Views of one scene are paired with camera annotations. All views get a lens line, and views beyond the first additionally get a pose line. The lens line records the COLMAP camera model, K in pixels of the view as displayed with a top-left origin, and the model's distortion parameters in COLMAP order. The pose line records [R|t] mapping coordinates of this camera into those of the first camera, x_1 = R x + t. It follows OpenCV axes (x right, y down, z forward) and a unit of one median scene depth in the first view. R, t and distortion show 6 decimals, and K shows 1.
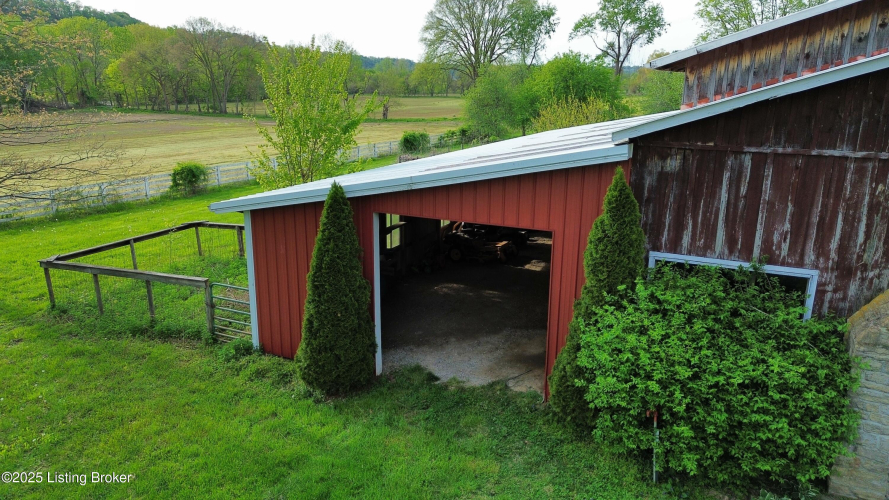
lens RADIAL K [[645.1, 0, 438.4], [0, 645.1, 245.2], [0, 0, 1]] dist [0.056405, -0.050934]
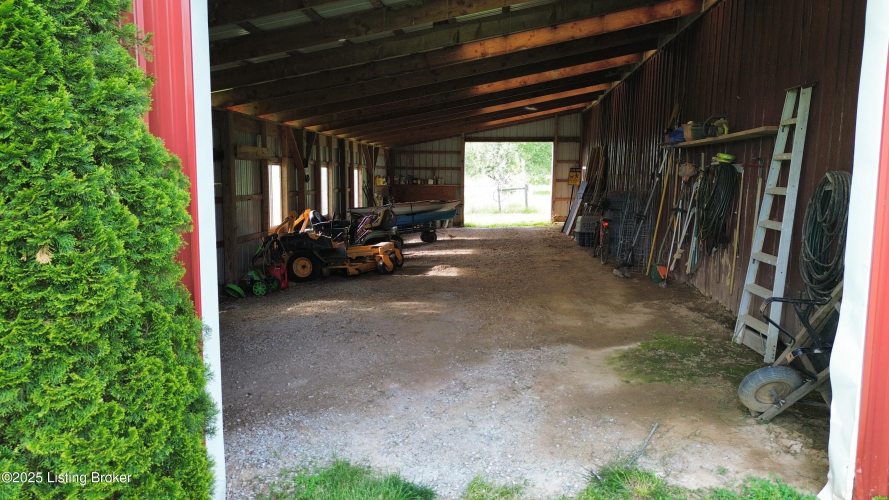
lens RADIAL K [[645.1, 0, 444.1], [0, 645.1, 247.2], [0, 0, 1]] dist [0.056405, -0.050934]
pose [[0.933276, -0.040199, 0.356903, -0.133268], [0.089140, 0.988549, -0.121754, 0.173741], [-0.347922, 0.145444, 0.926173, 0.933974]]
